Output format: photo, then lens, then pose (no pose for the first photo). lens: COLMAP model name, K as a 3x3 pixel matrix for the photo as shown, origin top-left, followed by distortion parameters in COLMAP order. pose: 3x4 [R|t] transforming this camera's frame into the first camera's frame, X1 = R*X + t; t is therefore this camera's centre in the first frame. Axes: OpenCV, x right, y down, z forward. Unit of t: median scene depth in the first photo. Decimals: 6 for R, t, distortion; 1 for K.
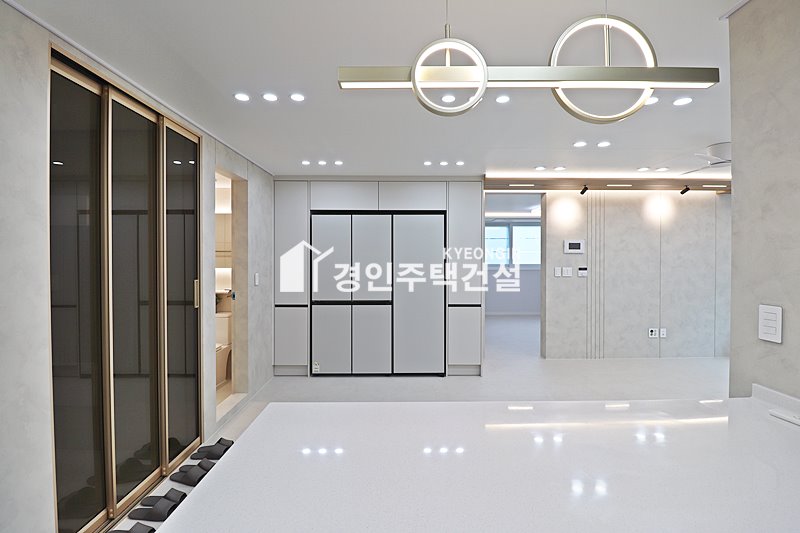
lens RADIAL K [[369.5, 0, 402.4], [0, 369.5, 259.6], [0, 0, 1]] dist [-0.003911, -0.011920]
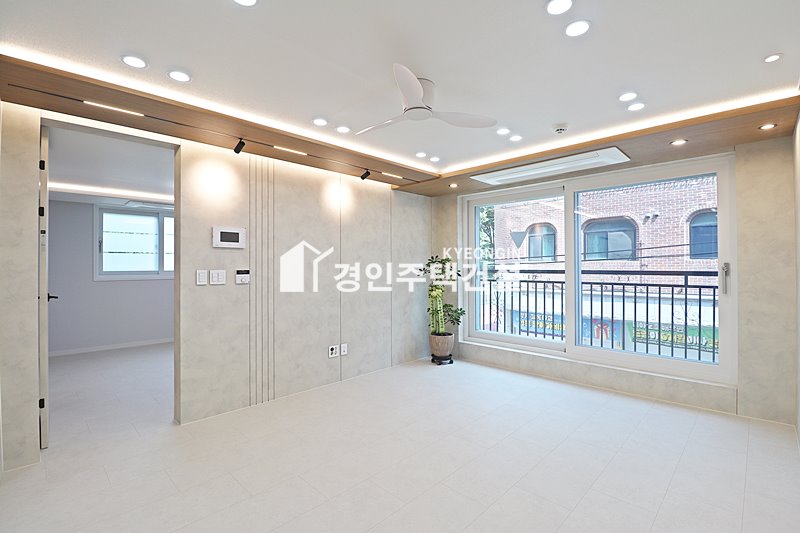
lens RADIAL K [[369.5, 0, 403.7], [0, 369.5, 263.1], [0, 0, 1]] dist [-0.003911, -0.011920]
pose [[0.702490, 0.004093, 0.711682, 0.219245], [0.009454, 0.999842, -0.015082, 0.021935], [-0.711631, 0.017324, 0.702340, 0.327333]]
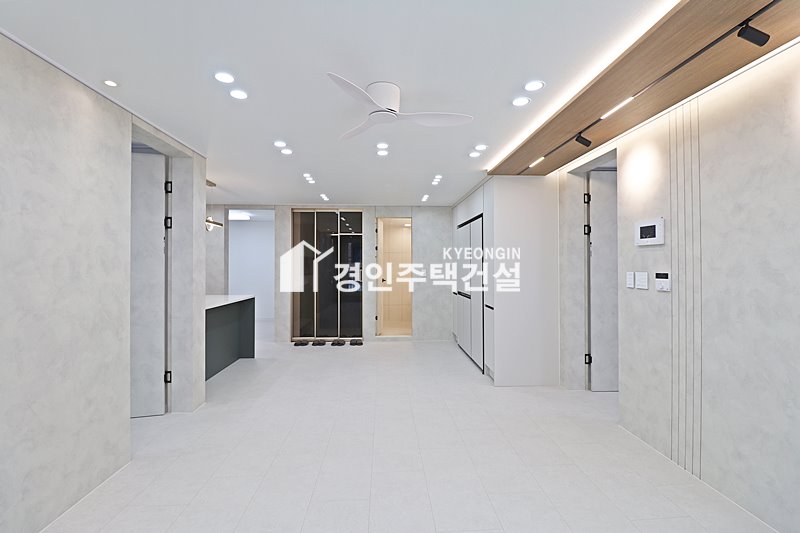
lens RADIAL K [[369.5, 0, 402.9], [0, 369.5, 261.5], [0, 0, 1]] dist [-0.003911, -0.011920]
pose [[0.043636, -0.009659, -0.999001, 0.972271], [-0.005406, 0.999936, -0.009905, 0.012685], [0.999033, 0.005832, 0.043581, 0.623417]]
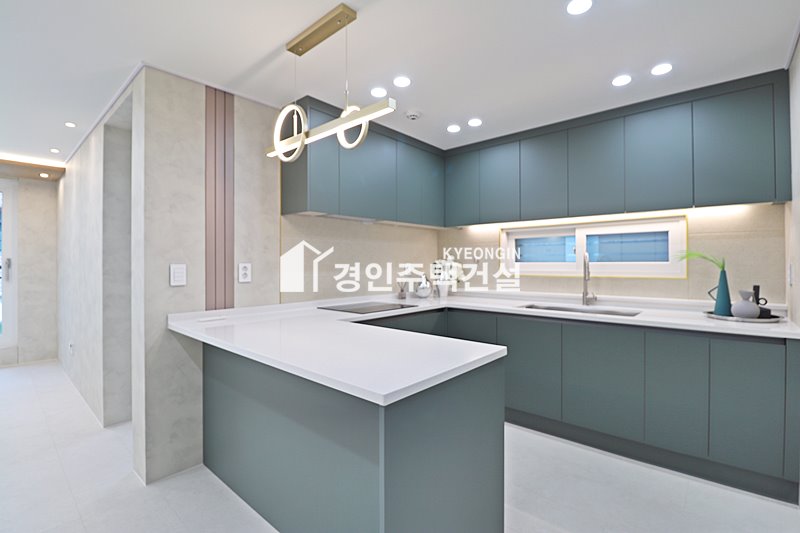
lens RADIAL K [[369.5, 0, 399.1], [0, 369.5, 262.9], [0, 0, 1]] dist [-0.003911, -0.011920]
pose [[-0.743086, 0.001500, 0.669194, -0.224262], [0.006102, 0.999971, 0.004534, 0.029354], [-0.669168, 0.007452, -0.743074, 0.393927]]
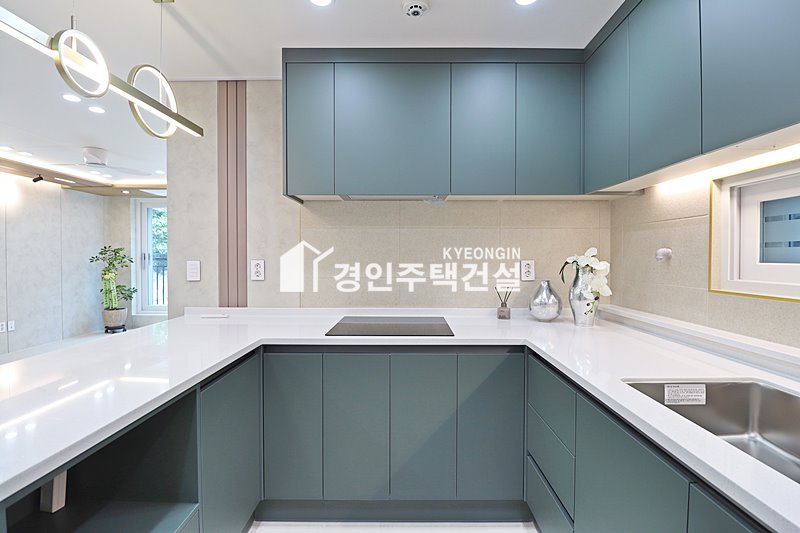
lens RADIAL K [[369.5, 0, 402.4], [0, 369.5, 263.5], [0, 0, 1]] dist [-0.003911, -0.011920]
pose [[0.016739, -0.018191, 0.999694, -0.194412], [0.004185, 0.999827, 0.018123, 0.027798], [-0.999851, 0.003880, 0.016812, -0.014972]]
